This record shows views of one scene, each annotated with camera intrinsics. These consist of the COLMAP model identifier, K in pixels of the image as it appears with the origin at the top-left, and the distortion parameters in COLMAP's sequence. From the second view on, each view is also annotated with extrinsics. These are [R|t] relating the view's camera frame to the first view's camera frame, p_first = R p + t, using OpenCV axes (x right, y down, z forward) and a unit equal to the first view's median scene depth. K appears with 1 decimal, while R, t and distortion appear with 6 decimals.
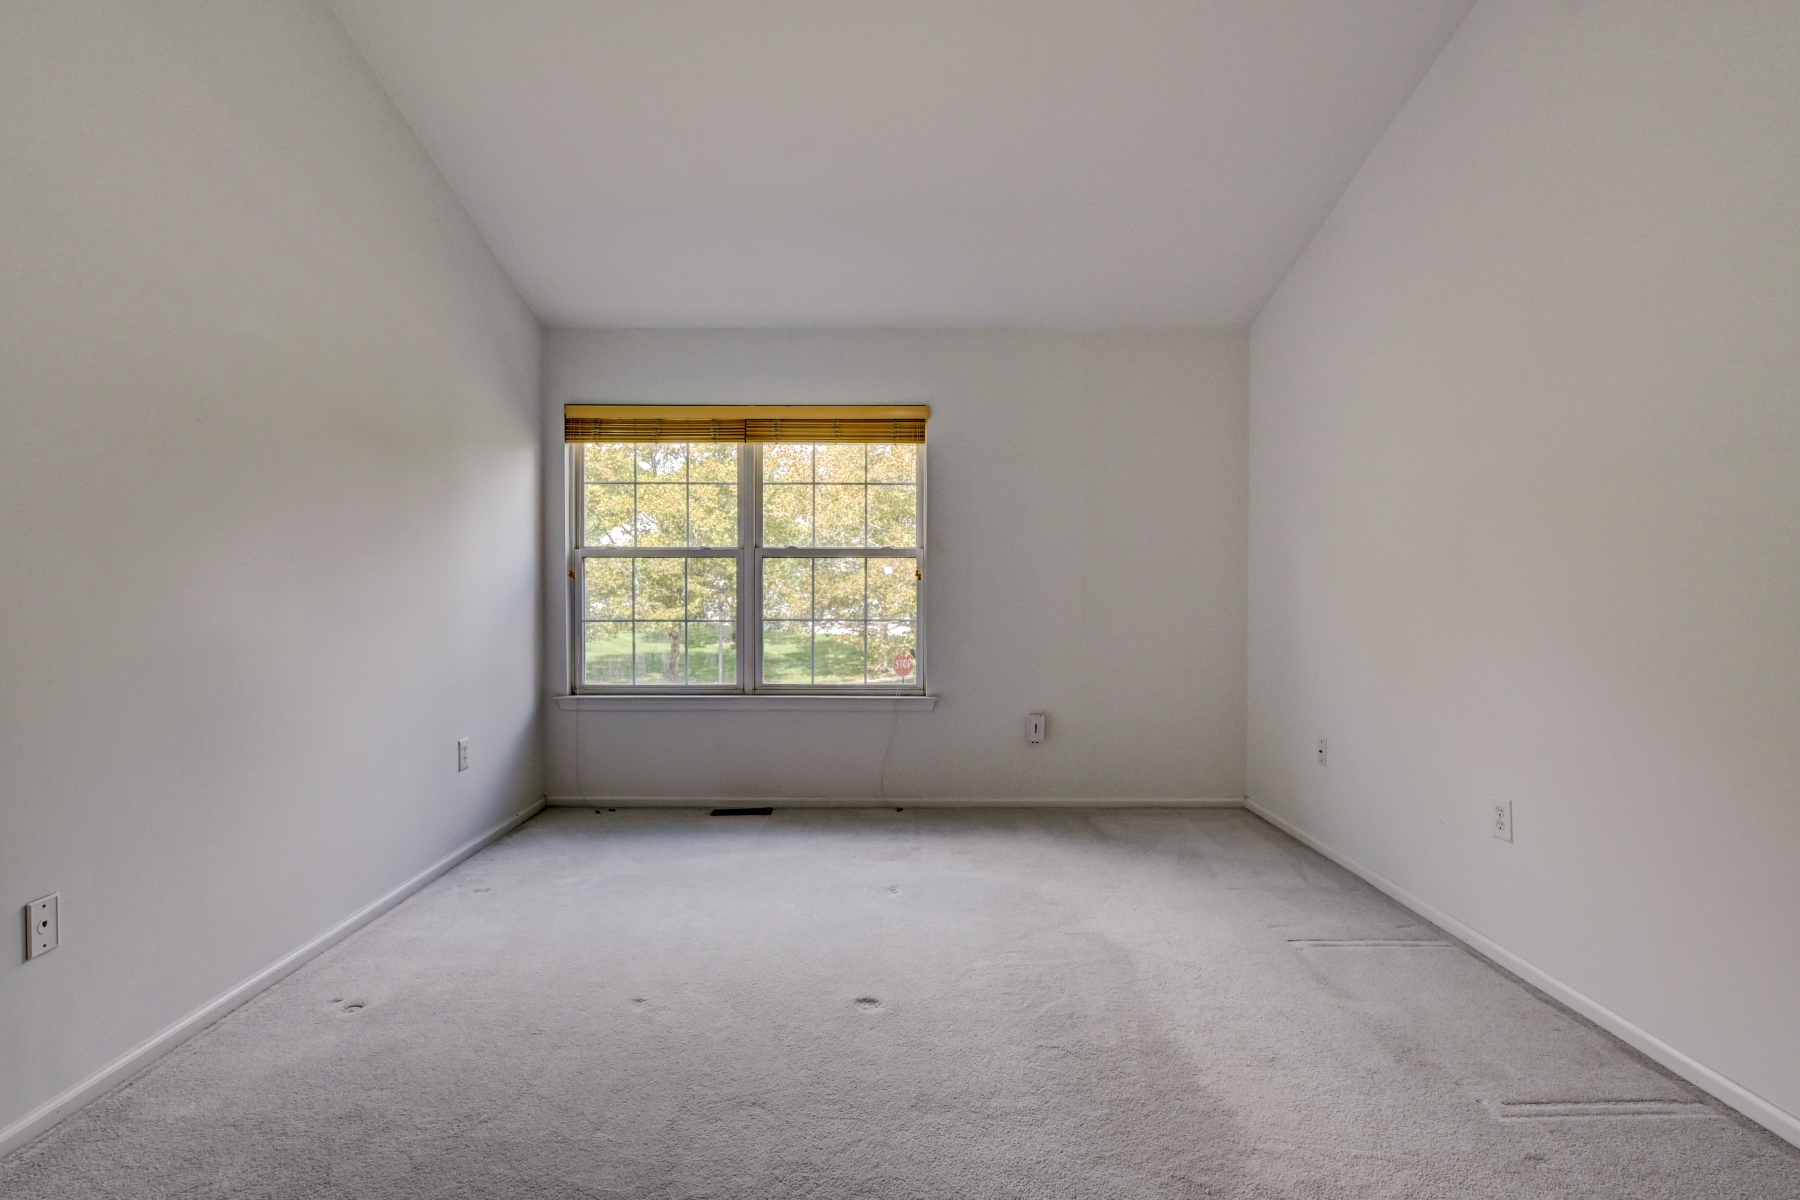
lens RADIAL K [[879.3, 0, 900.0], [0, 879.3, 600.0], [0, 0, 1]] dist [-0.001018, -0.000944]
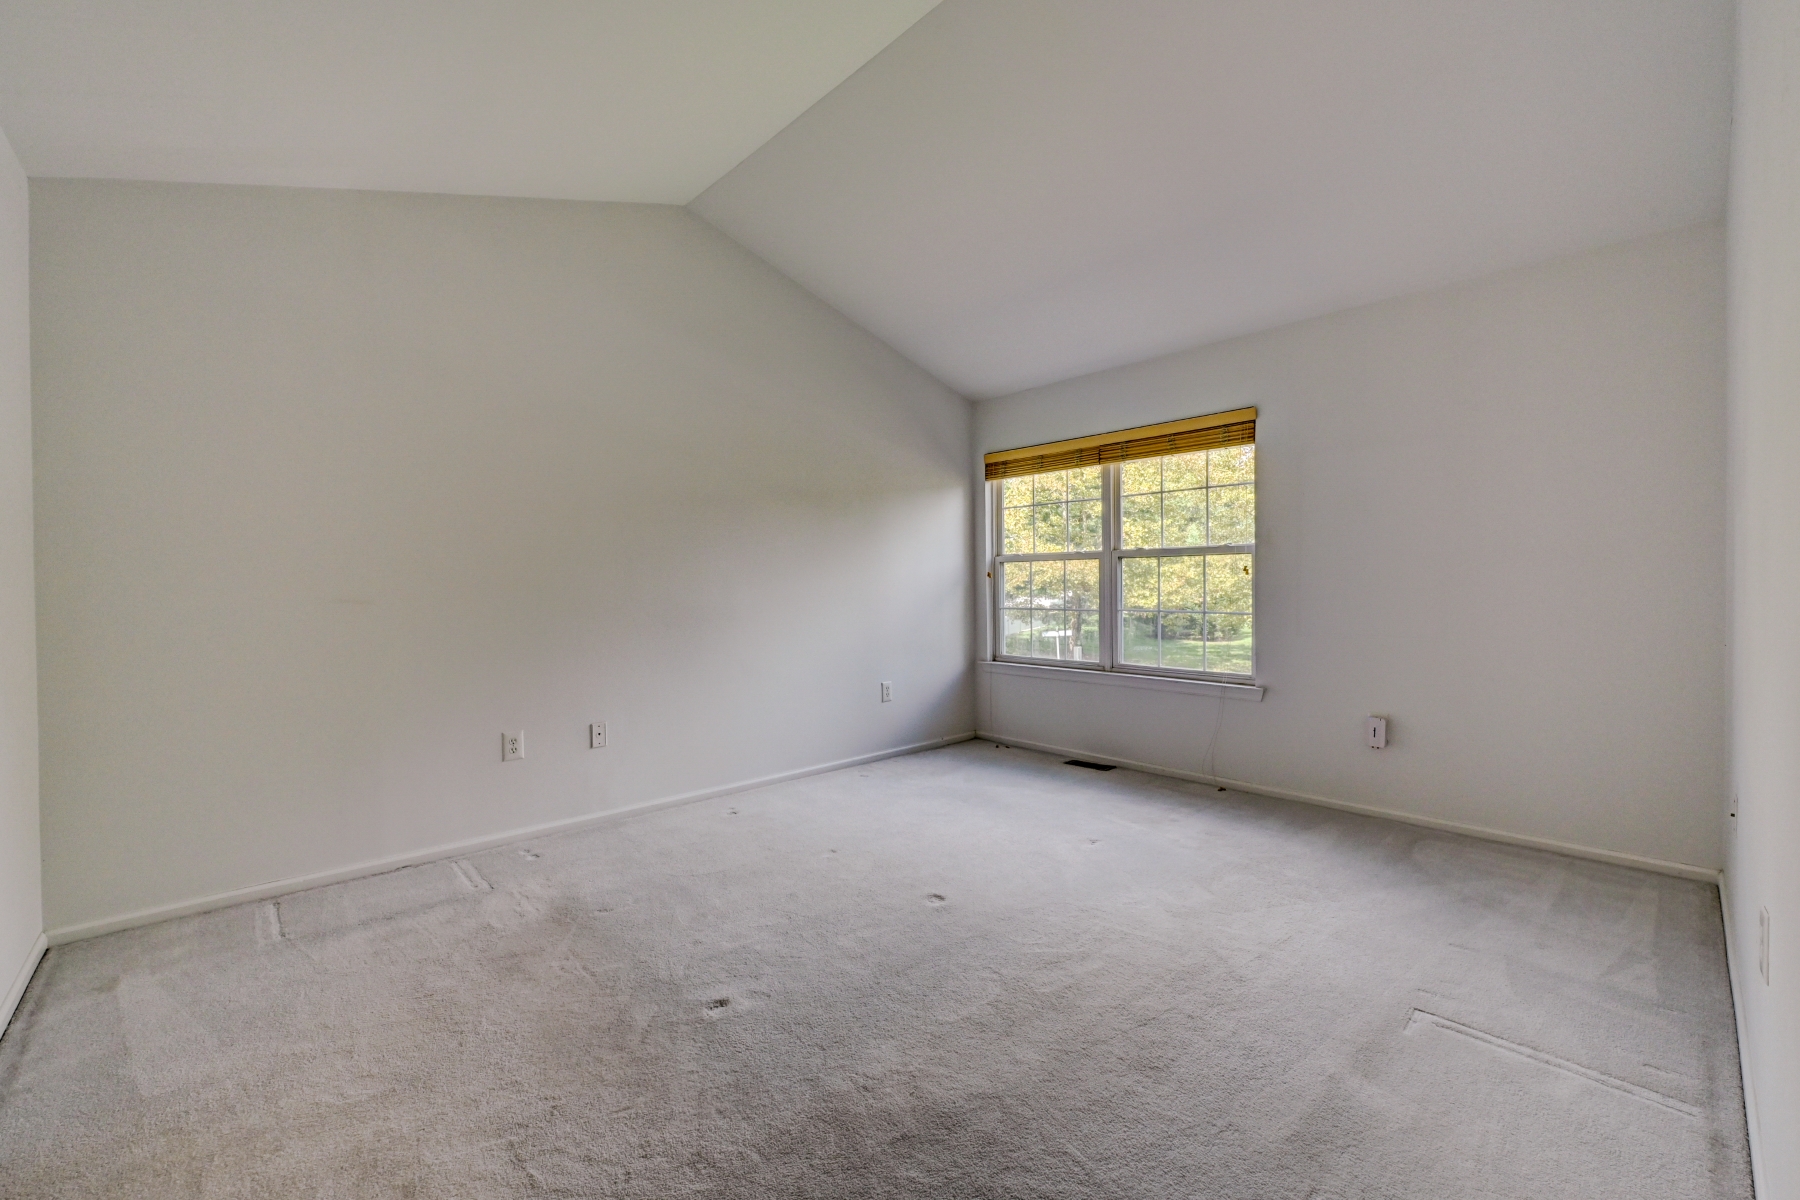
lens RADIAL K [[720.1, 0, 900.0], [0, 720.1, 600.0], [0, 0, 1]] dist [-0.001647, -0.000535]
pose [[0.680638, 0.008714, -0.732568, 0.369378], [-0.001057, 0.999940, 0.010912, -0.001761], [0.732619, -0.006653, 0.680606, 0.115299]]
